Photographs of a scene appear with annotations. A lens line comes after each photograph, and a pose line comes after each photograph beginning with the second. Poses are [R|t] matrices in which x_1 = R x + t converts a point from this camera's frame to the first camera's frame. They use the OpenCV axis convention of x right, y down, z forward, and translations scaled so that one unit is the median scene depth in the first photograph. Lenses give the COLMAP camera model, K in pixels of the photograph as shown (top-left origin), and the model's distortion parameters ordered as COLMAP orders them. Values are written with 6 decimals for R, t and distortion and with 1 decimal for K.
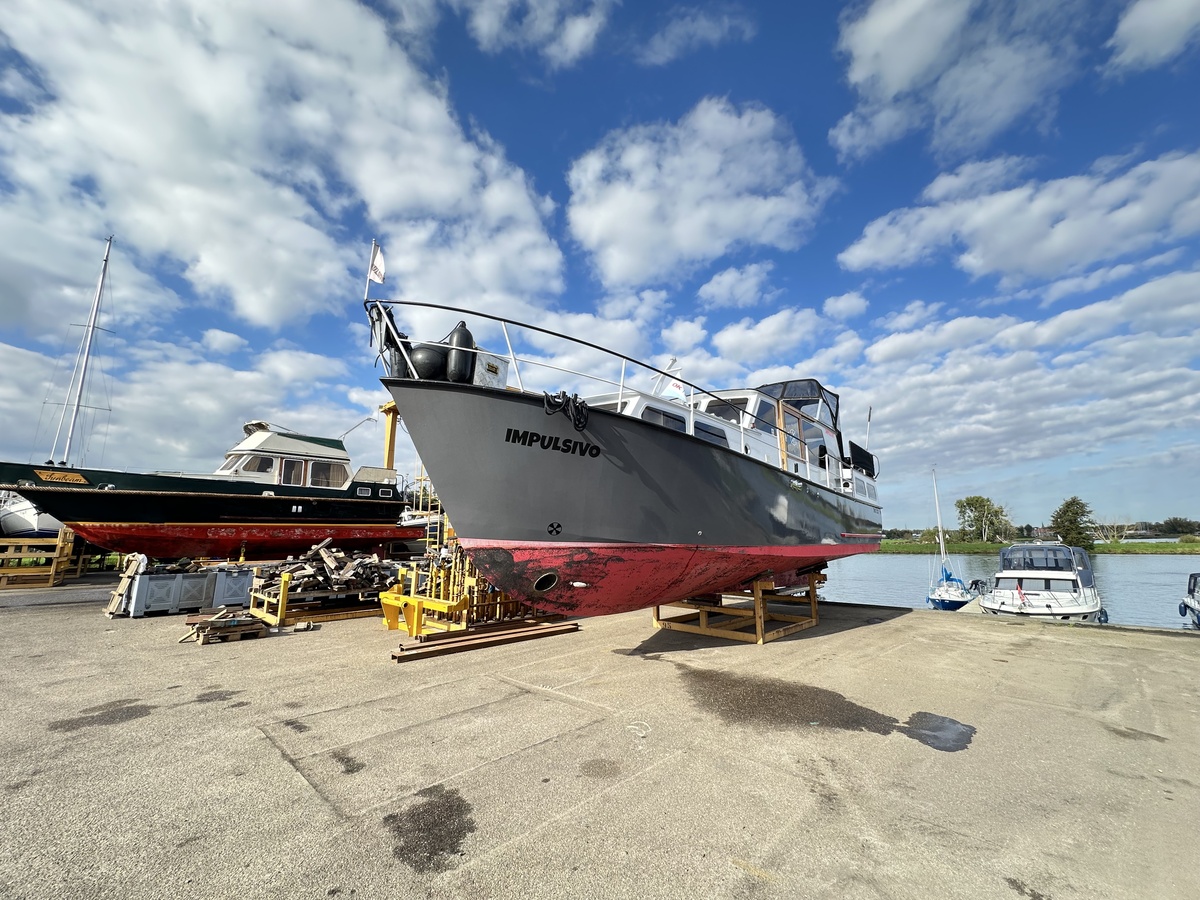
lens RADIAL K [[477.4, 0, 601.1], [0, 477.4, 450.4], [0, 0, 1]] dist [-0.003327, 0.000425]
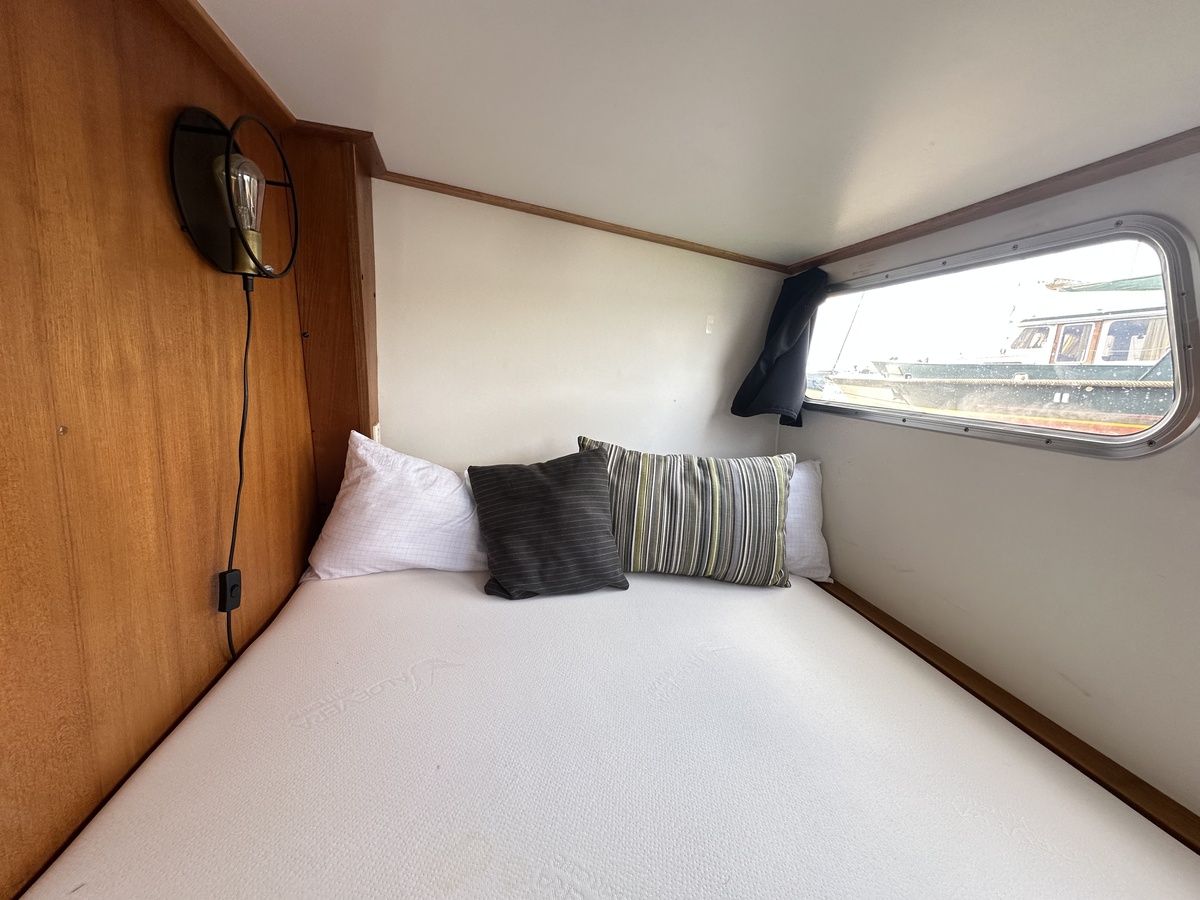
lens RADIAL K [[477.4, 0, 601.1], [0, 477.4, 450.4], [0, 0, 1]] dist [-0.003327, 0.000425]
pose [[-0.503962, 0.111515, -0.856497, 0.290958], [0.107399, 0.992025, 0.065967, 0.080163], [0.857023, -0.058743, -0.511919, 0.763587]]
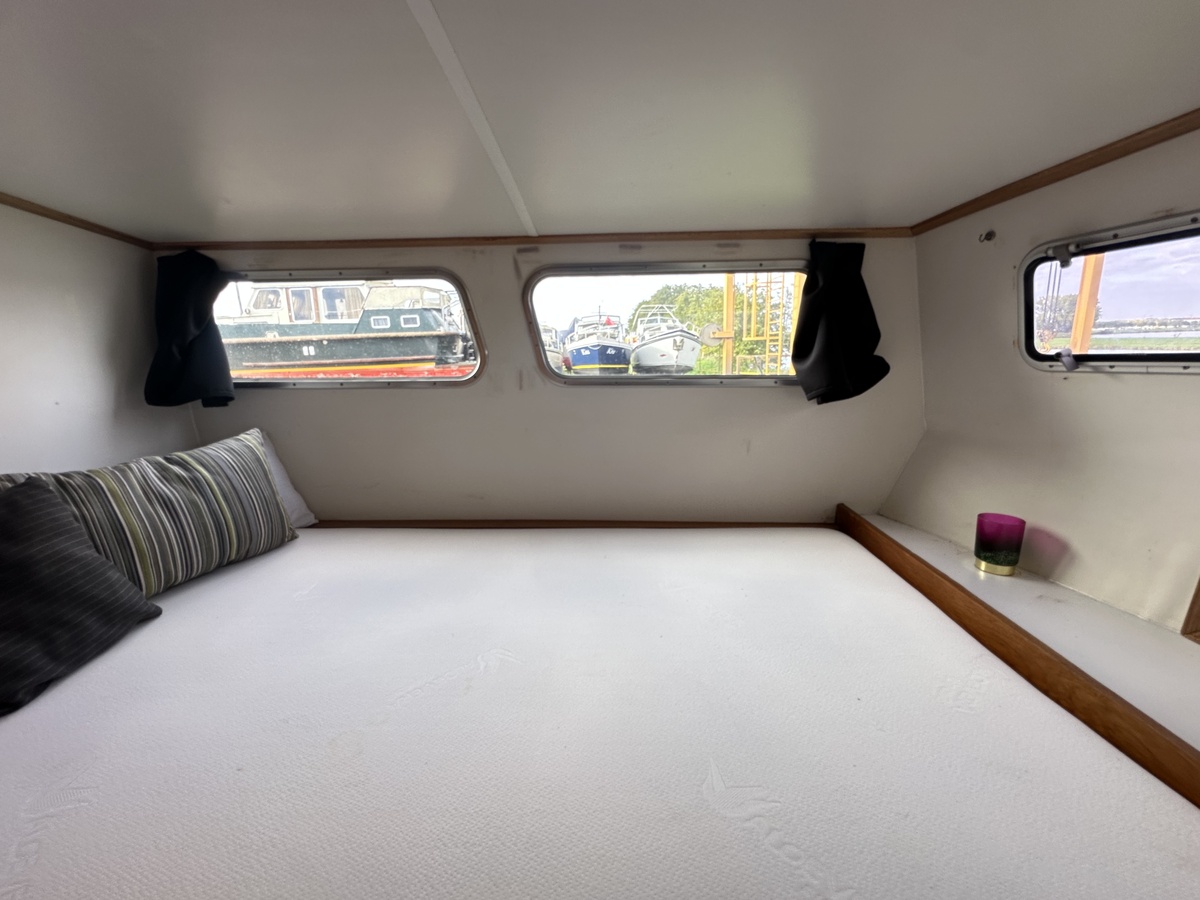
lens RADIAL K [[477.4, 0, 601.1], [0, 477.4, 450.4], [0, 0, 1]] dist [-0.003327, 0.000425]
pose [[0.723534, 0.136880, -0.676581, 0.319538], [0.149279, 0.925922, 0.346963, 0.069875], [0.673954, -0.352039, 0.649503, 0.727171]]
